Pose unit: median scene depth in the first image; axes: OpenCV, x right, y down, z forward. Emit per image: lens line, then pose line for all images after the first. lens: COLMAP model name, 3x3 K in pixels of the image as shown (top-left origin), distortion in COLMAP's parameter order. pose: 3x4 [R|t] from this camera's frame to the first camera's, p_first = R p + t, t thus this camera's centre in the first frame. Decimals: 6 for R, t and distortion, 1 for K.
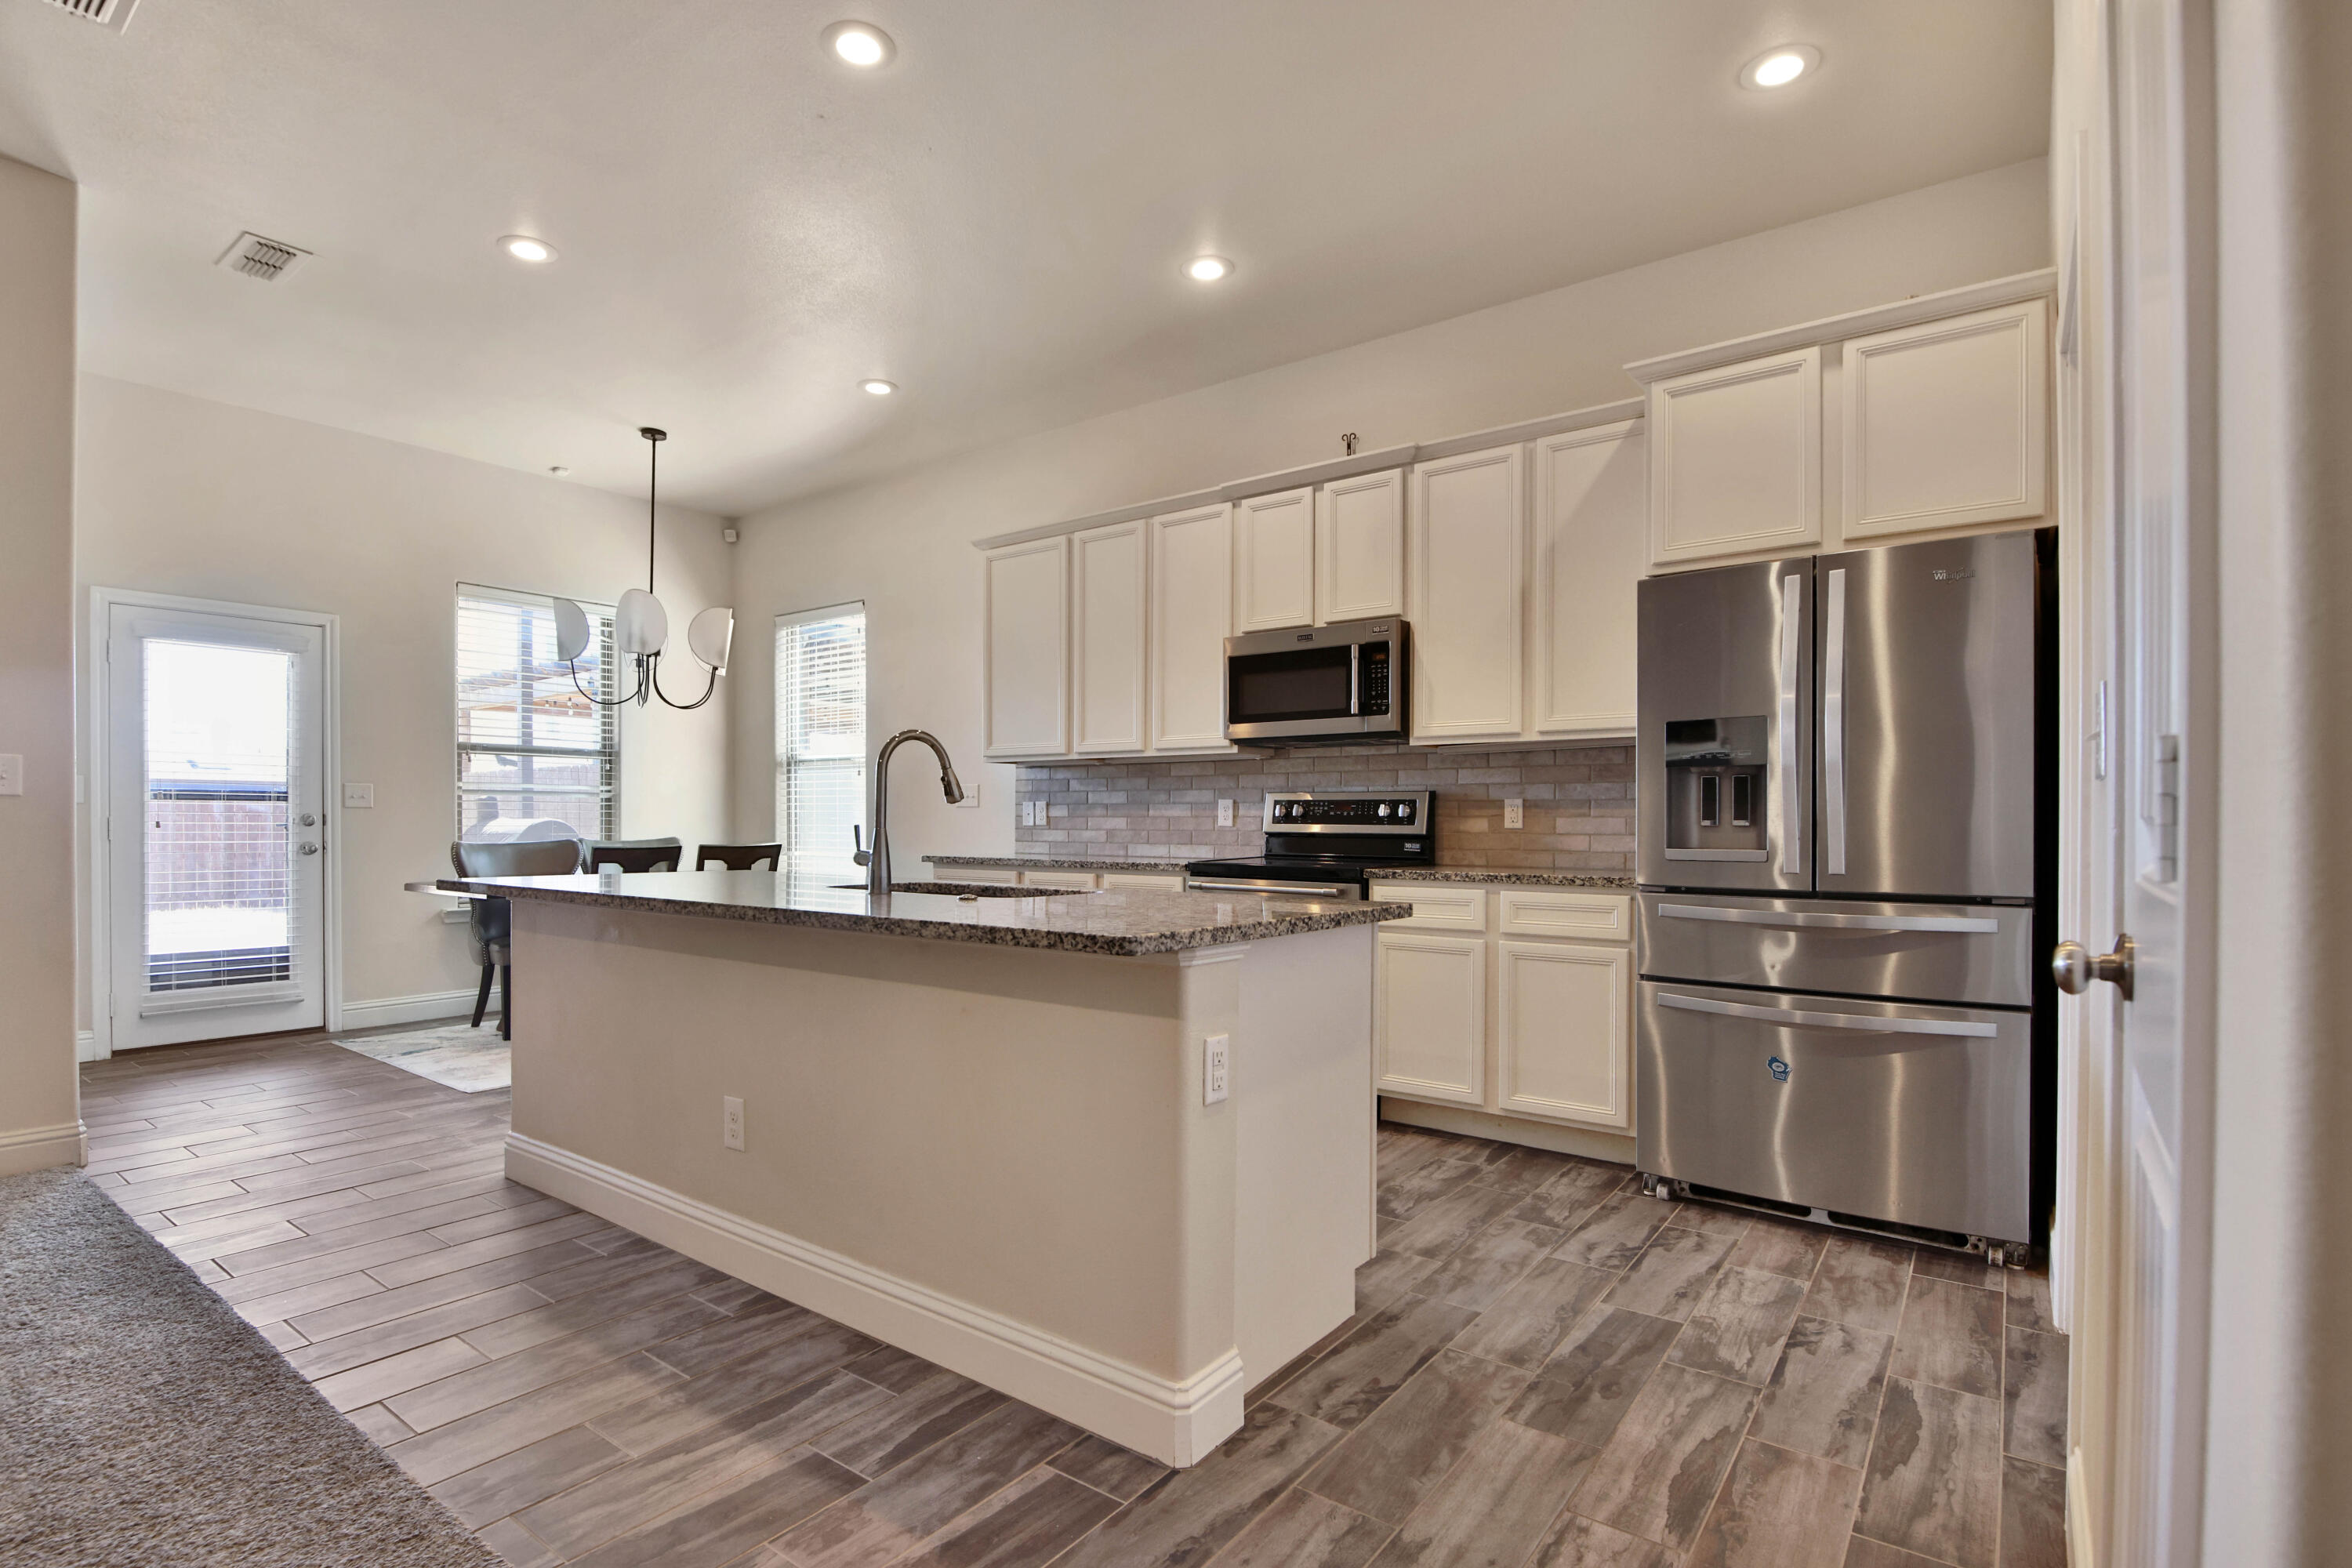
lens RADIAL K [[1112.9, 0, 1179.7], [0, 1112.9, 800.6], [0, 0, 1]] dist [-0.000067, -0.000149]
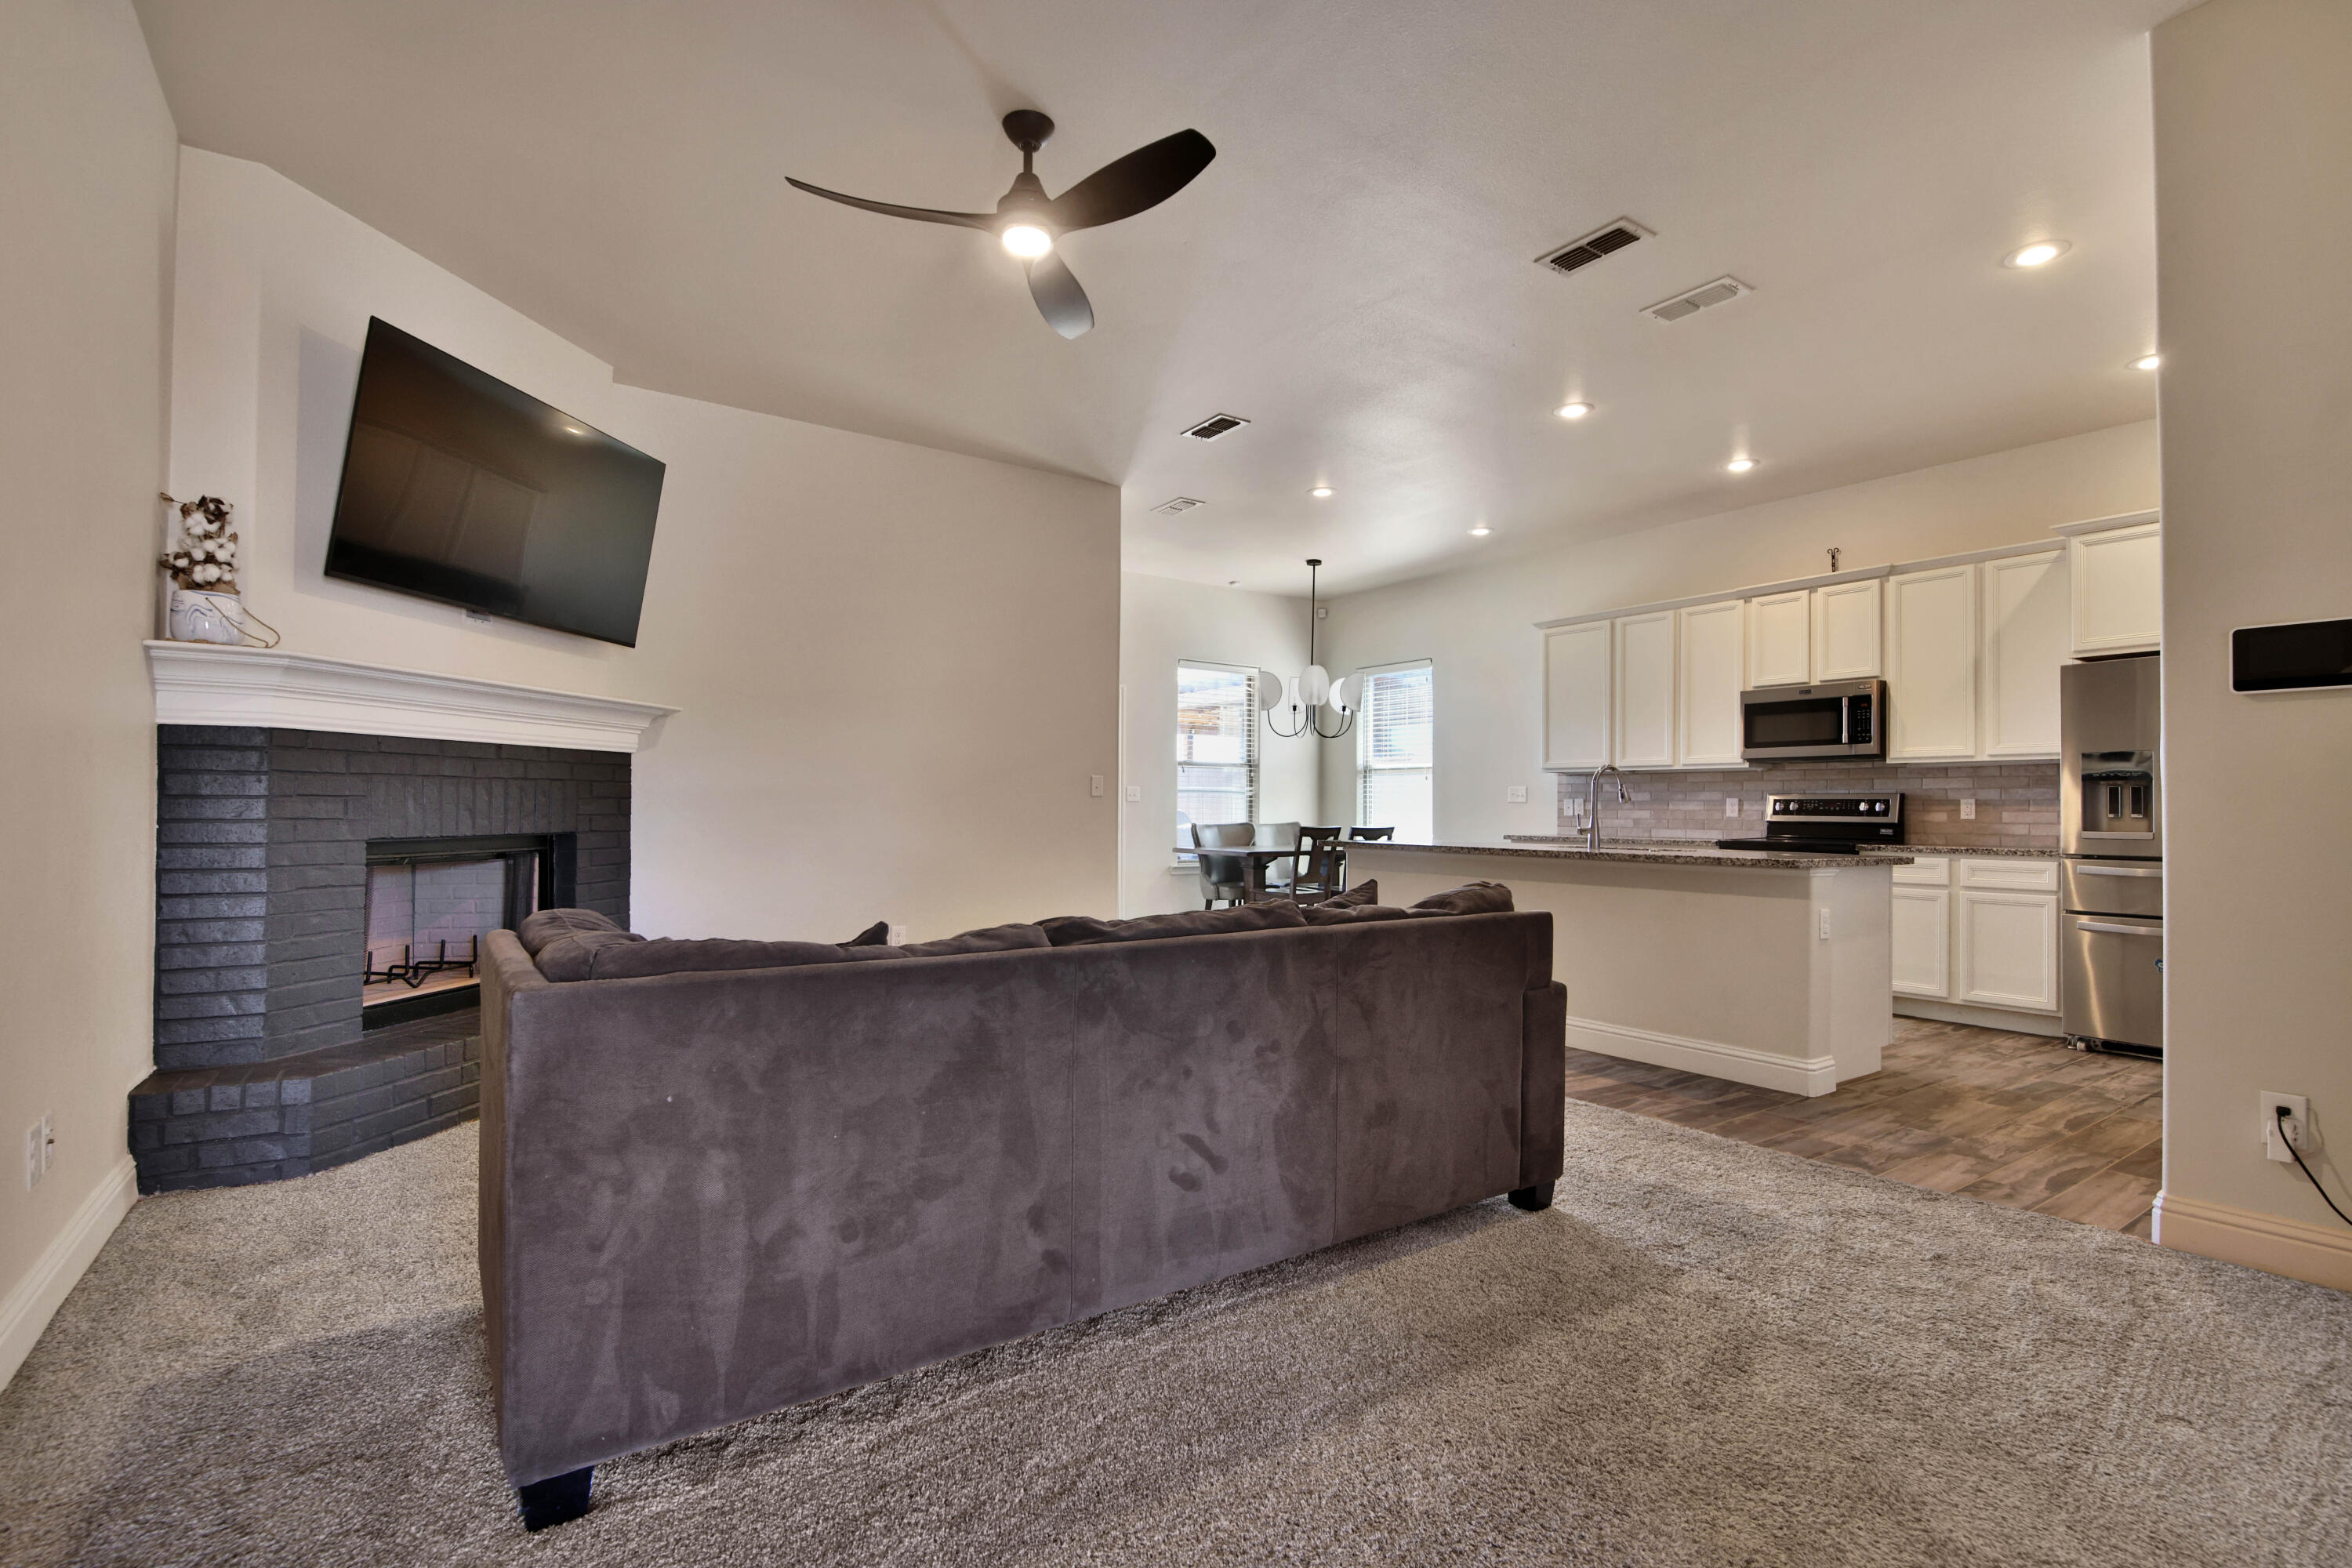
lens RADIAL K [[1091.7, 0, 1176.0], [0, 1091.7, 784.0], [0, 0, 1]] dist [0.000539, -0.009511]
pose [[0.949292, -0.002217, -0.314389, -0.230209], [-0.000414, 0.999965, -0.008300, -0.008744], [0.314397, 0.008009, 0.949258, -0.664296]]
